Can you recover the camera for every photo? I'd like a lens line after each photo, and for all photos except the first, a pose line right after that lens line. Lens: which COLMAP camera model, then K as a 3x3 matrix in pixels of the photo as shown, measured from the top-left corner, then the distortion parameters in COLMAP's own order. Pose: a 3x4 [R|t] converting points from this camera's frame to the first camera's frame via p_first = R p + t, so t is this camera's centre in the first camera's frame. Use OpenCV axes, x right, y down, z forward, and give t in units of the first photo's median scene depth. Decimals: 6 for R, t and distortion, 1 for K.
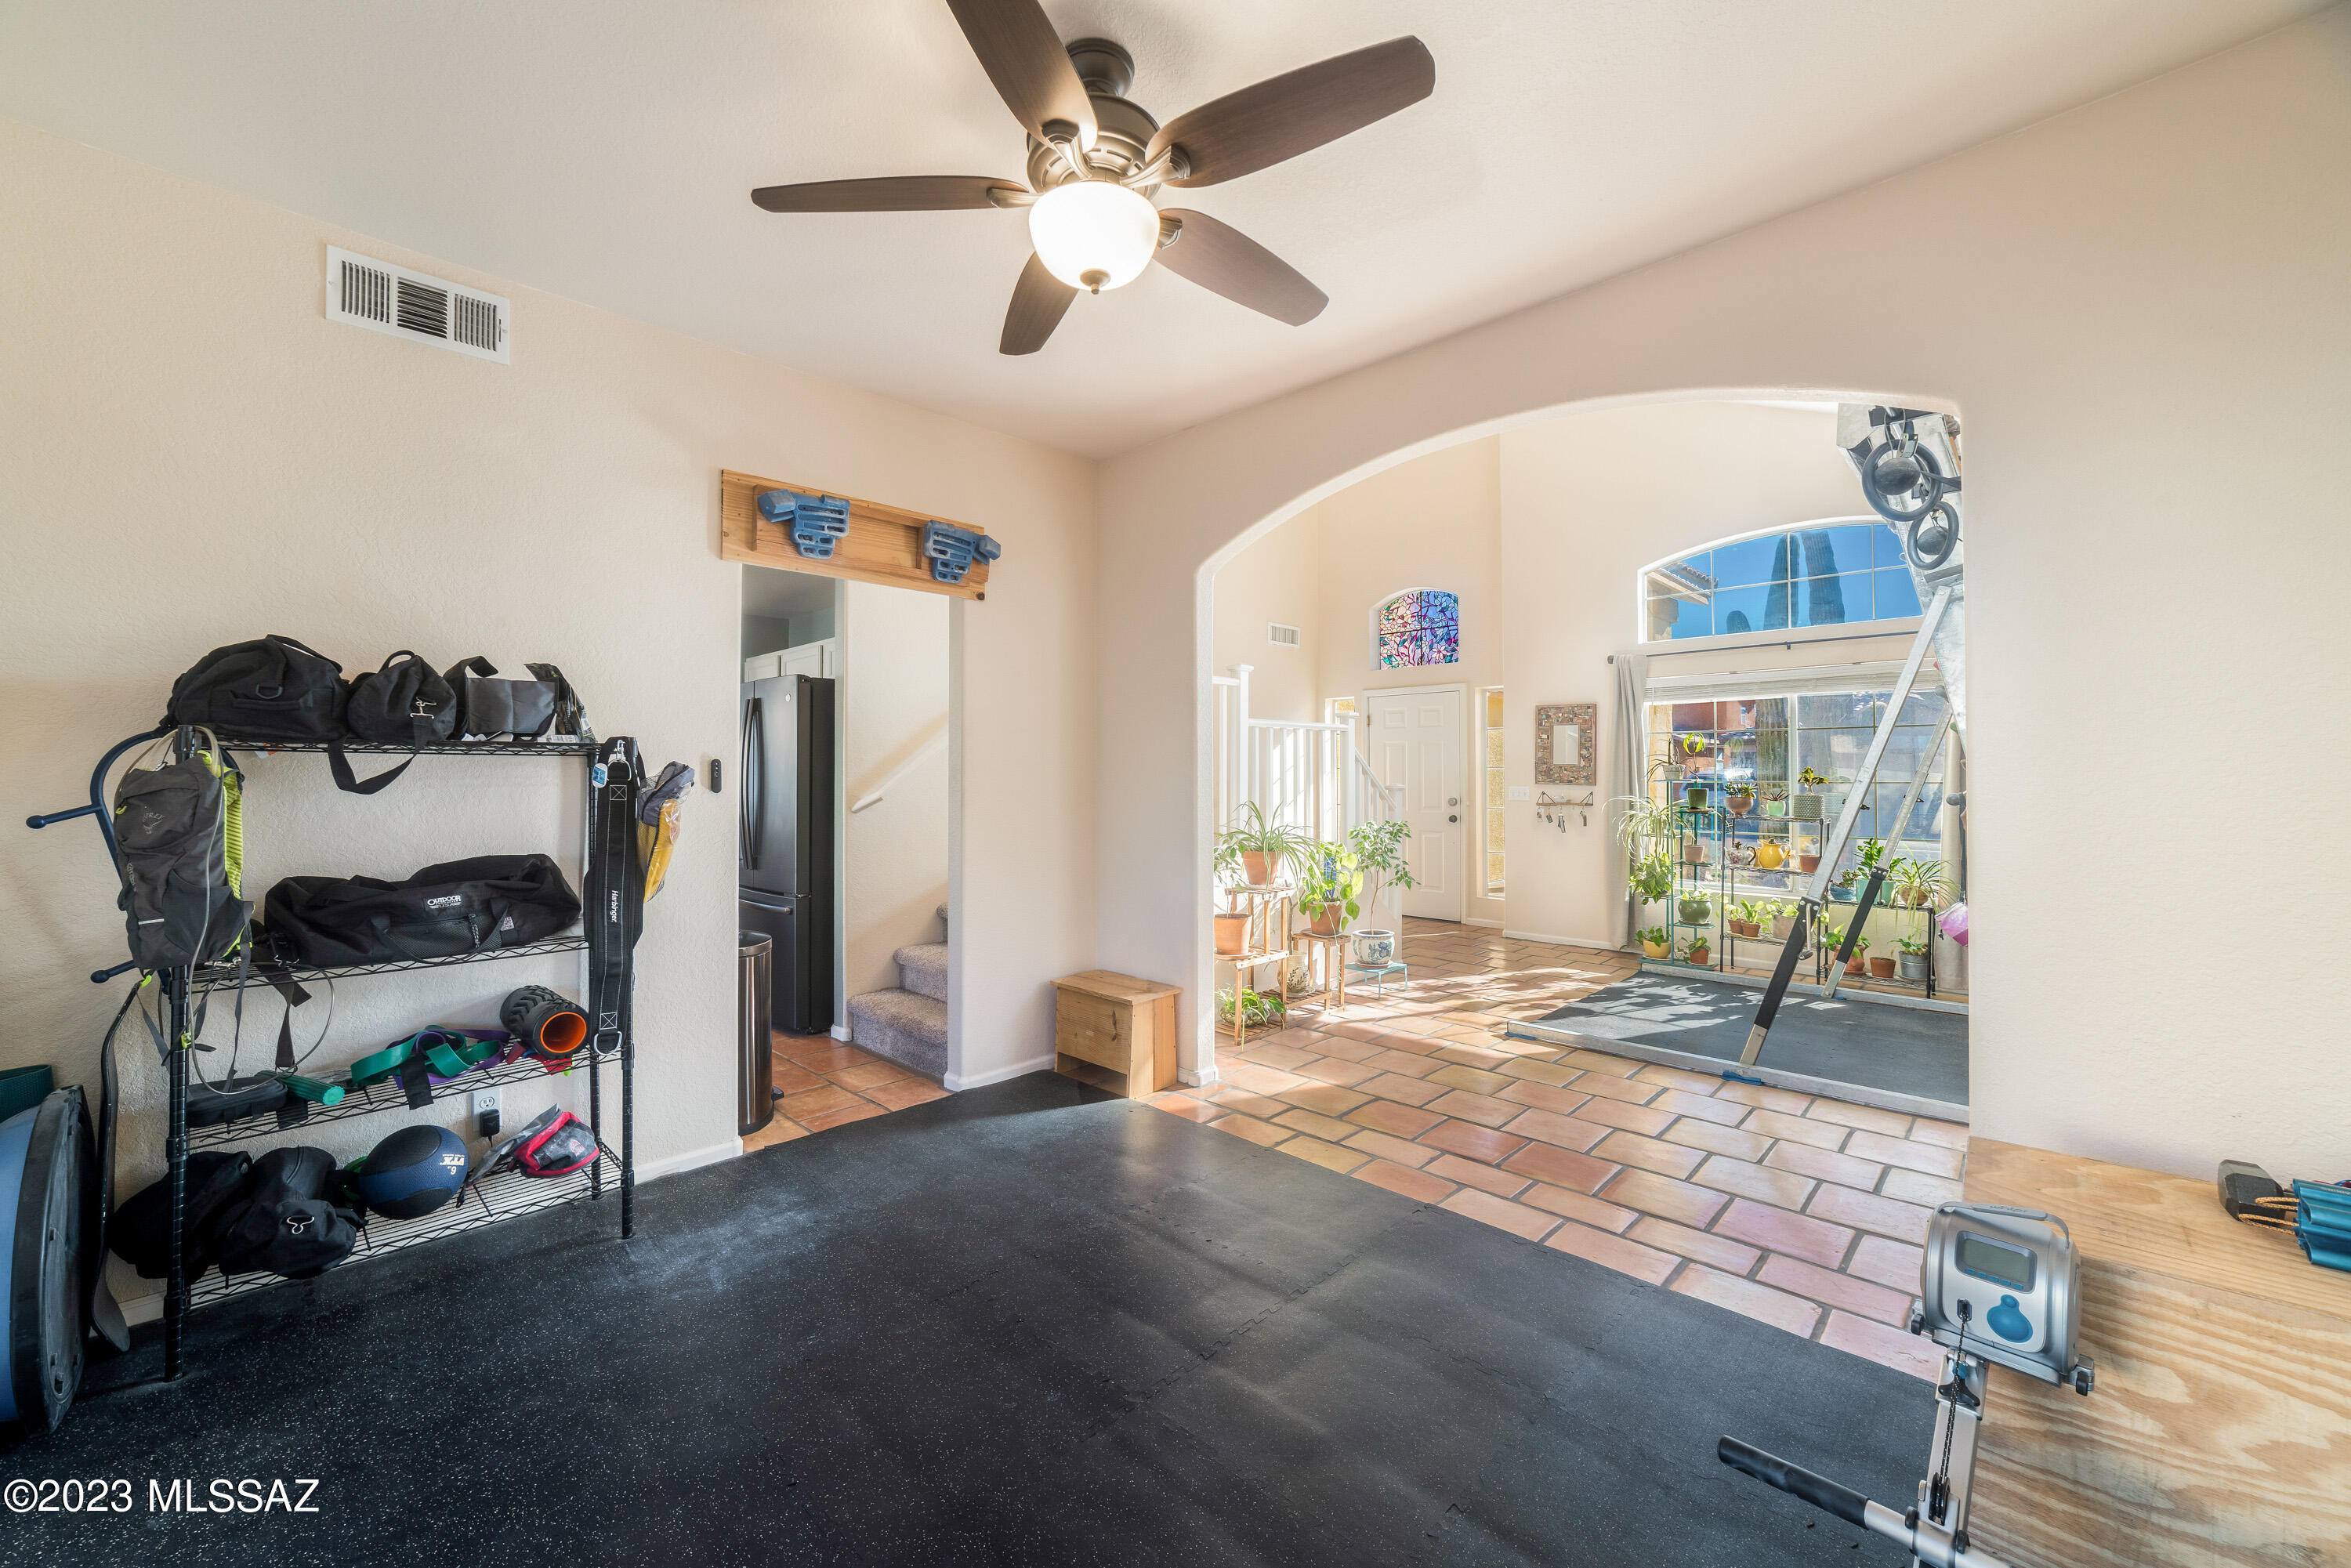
lens RADIAL K [[916.4, 0, 1173.4], [0, 916.4, 761.3], [0, 0, 1]] dist [-0.018821, 0.005537]
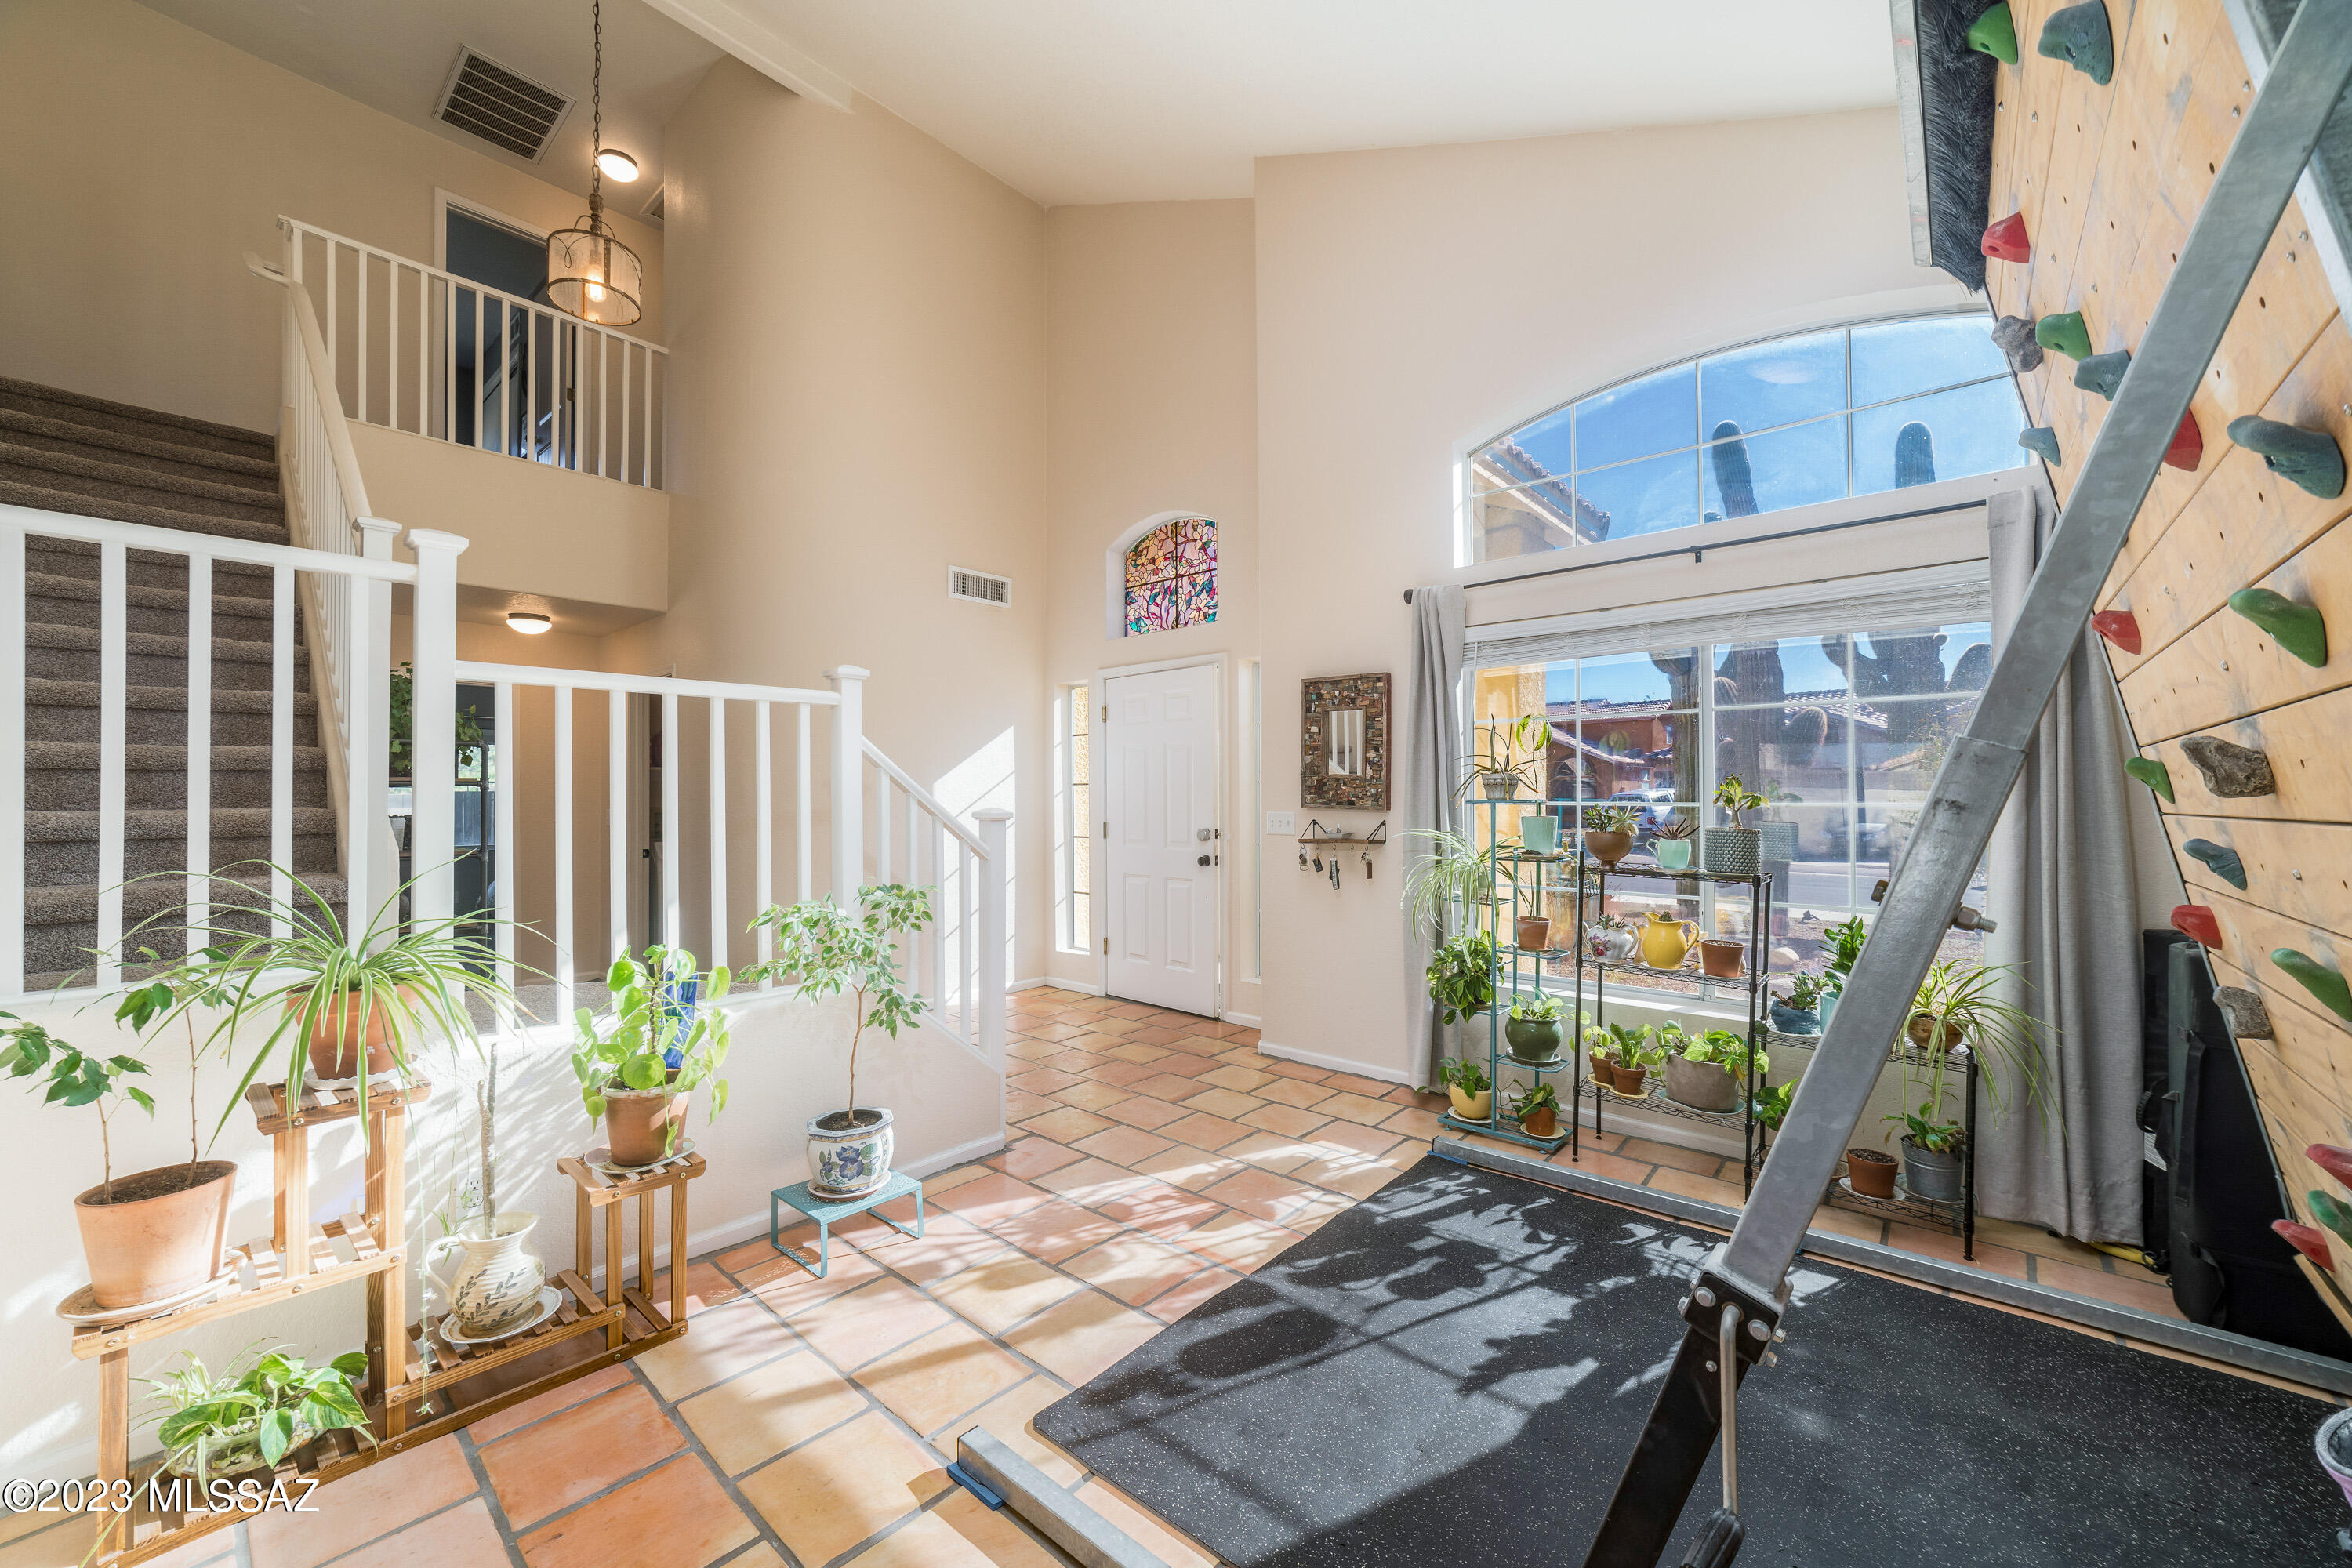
lens RADIAL K [[916.8, 0, 1174.8], [0, 916.8, 790.0], [0, 0, 1]] dist [-0.018821, 0.005537]
pose [[0.998485, -0.000550, 0.055028, 0.281481], [0.000231, 0.999983, 0.005812, 0.009478], [-0.055031, -0.005790, 0.998468, 0.398223]]
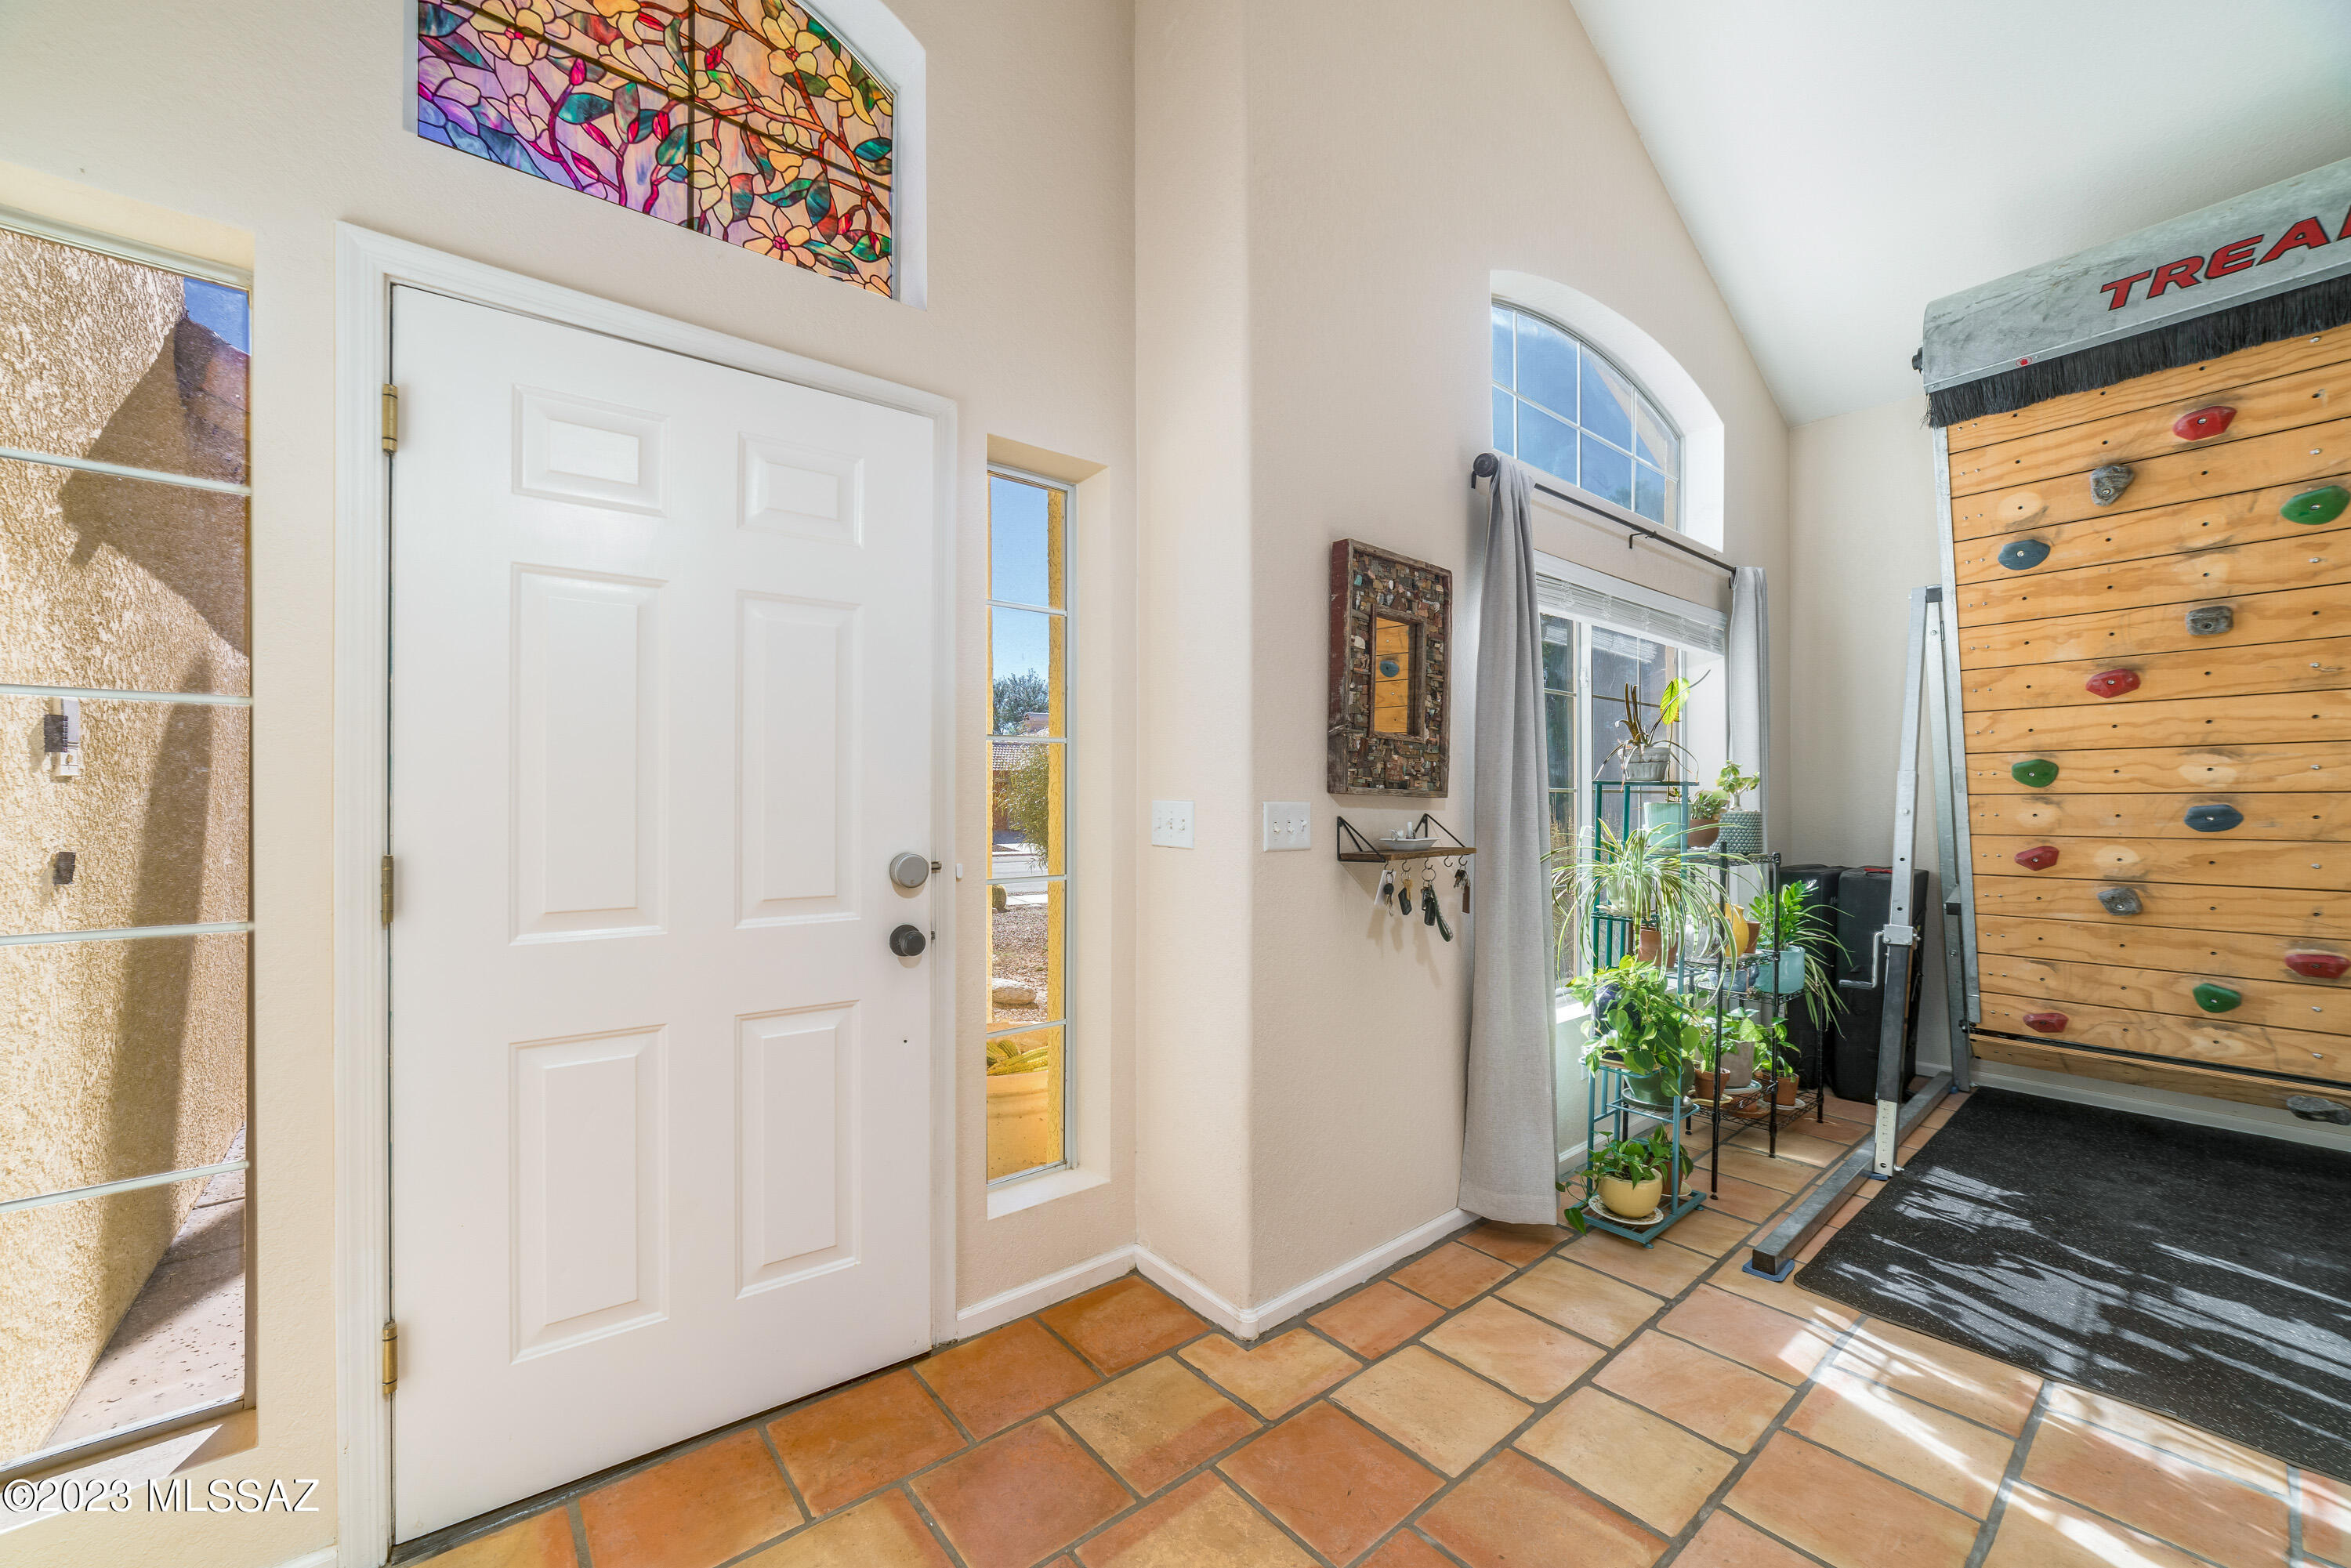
lens RADIAL K [[916.4, 0, 1122.2], [0, 916.4, 792.0], [0, 0, 1]] dist [-0.018821, 0.005537]
pose [[0.121504, 0.012195, 0.992516, 0.081721], [-0.012238, 0.999867, -0.010787, 0.029063], [-0.992516, -0.010836, 0.121637, 1.050741]]
